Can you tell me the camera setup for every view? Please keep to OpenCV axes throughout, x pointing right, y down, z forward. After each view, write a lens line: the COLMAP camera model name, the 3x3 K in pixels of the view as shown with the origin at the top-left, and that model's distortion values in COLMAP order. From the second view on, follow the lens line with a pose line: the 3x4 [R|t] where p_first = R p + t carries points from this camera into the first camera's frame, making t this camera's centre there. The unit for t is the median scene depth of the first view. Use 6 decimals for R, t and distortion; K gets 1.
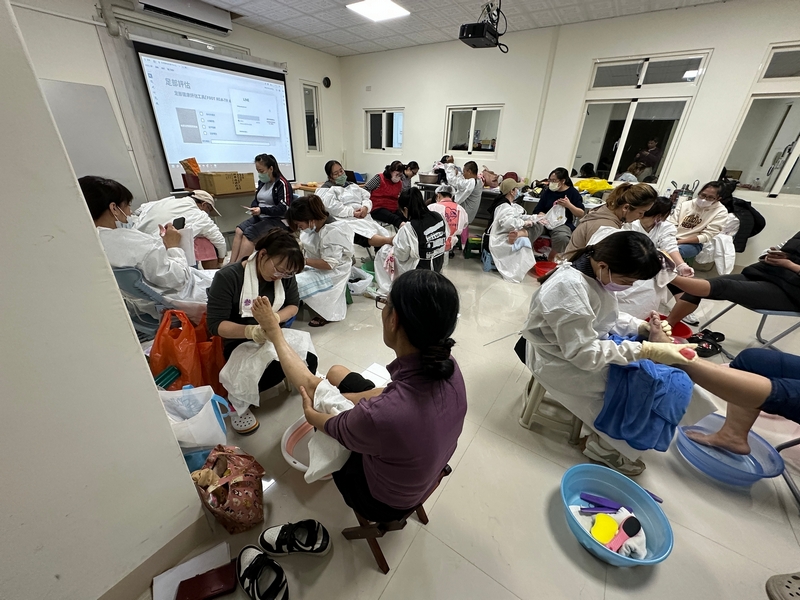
lens RADIAL K [[318.3, 0, 400.0], [0, 318.3, 300.0], [0, 0, 1]] dist [-0.000420, 0.000020]
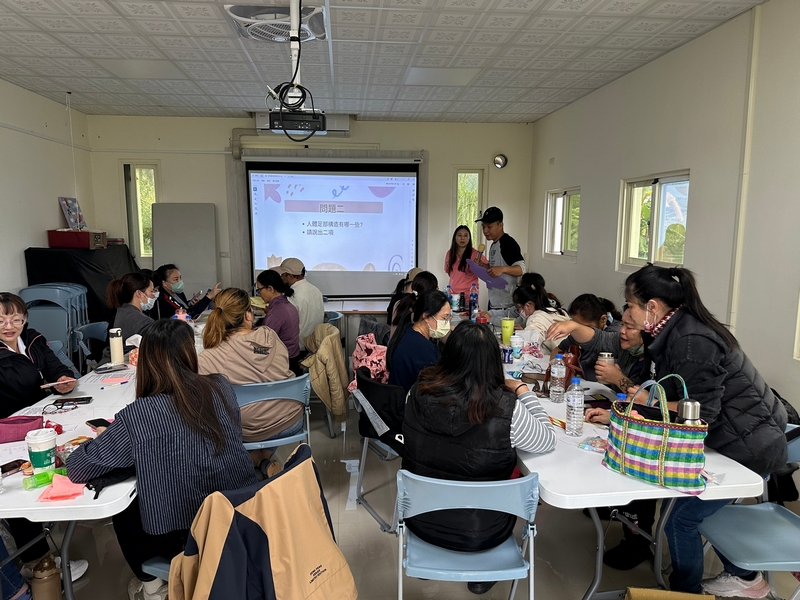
lens RADIAL K [[556.3, 0, 400.0], [0, 556.3, 300.0], [0, 0, 1]] dist [0.085293, -0.124531]
pose [[0.651337, 0.069566, -0.755593, 0.755712], [-0.310294, 0.933140, -0.181568, -0.182450], [0.692443, 0.352718, 0.629375, 0.295966]]
